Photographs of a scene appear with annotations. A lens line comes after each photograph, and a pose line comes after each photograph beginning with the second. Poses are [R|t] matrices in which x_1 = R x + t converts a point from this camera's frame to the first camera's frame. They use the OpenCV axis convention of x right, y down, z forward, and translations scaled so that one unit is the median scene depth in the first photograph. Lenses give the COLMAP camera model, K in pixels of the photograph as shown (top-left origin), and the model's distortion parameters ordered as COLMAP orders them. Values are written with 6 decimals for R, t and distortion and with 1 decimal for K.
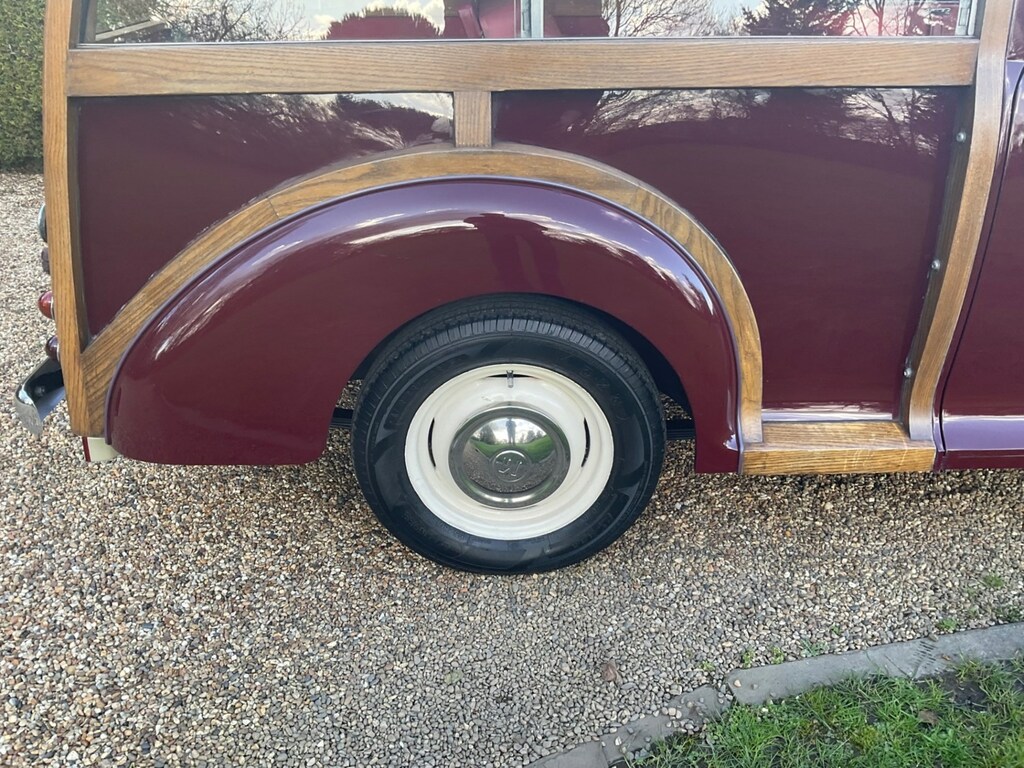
lens RADIAL K [[843.2, 0, 516.6], [0, 843.2, 377.8], [0, 0, 1]] dist [0.029049, -0.064035]
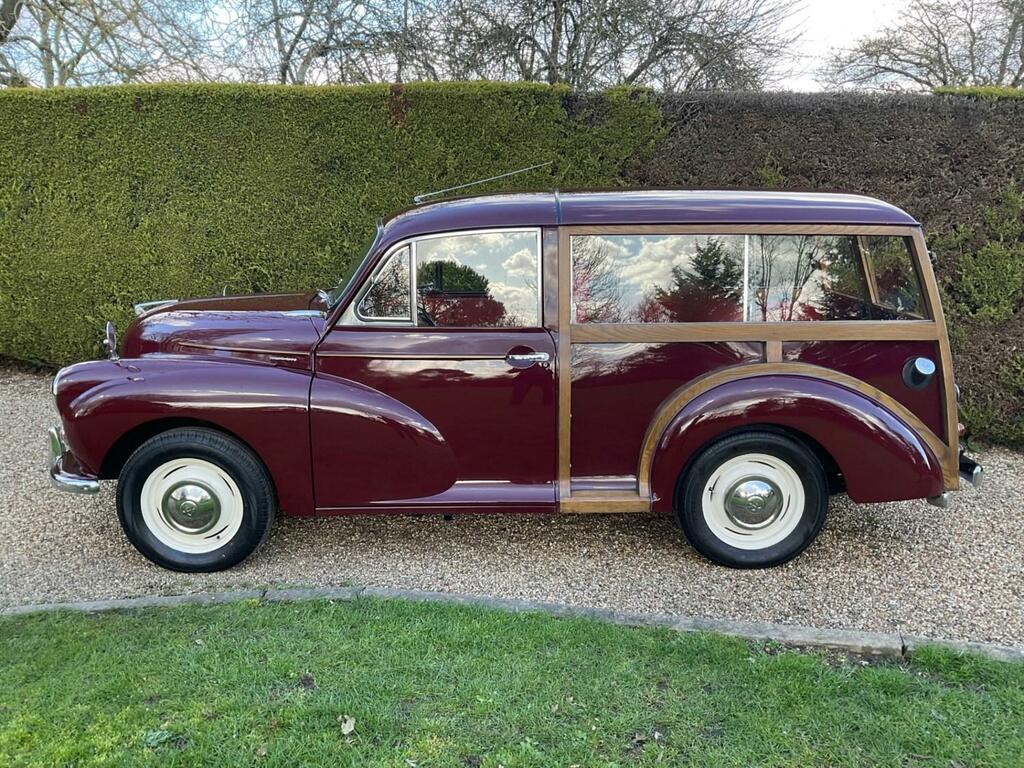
lens RADIAL K [[843.5, 0, 516.4], [0, 843.5, 380.8], [0, 0, 1]] dist [0.027224, -0.059066]
pose [[0.998456, 0.035522, -0.042707, 0.860780], [-0.044924, 0.968566, -0.244665, 0.268652], [0.032674, 0.246206, 0.968667, -1.024985]]
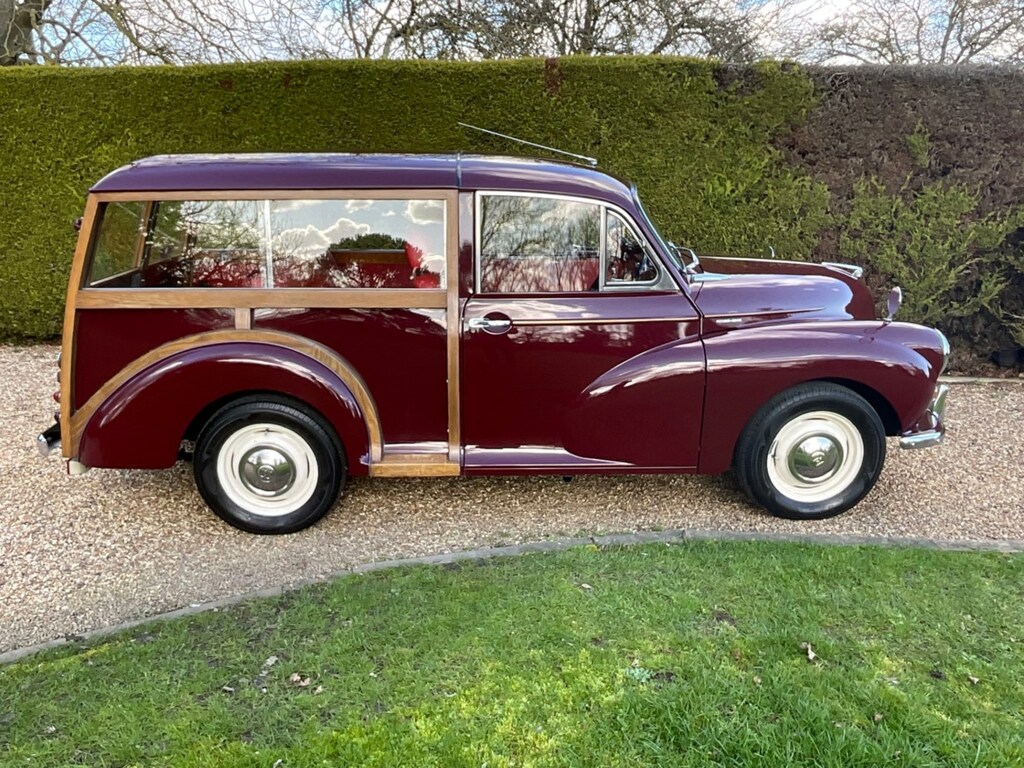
lens RADIAL K [[775.2, 0, 512.0], [0, 775.2, 384.0], [0, 0, 1]] dist [-0.015398, -0.000331]
pose [[0.999598, 0.004710, 0.027947, 0.568319], [0.000958, 0.979911, -0.199434, 0.278183], [-0.028325, 0.199381, 0.979513, -1.001096]]
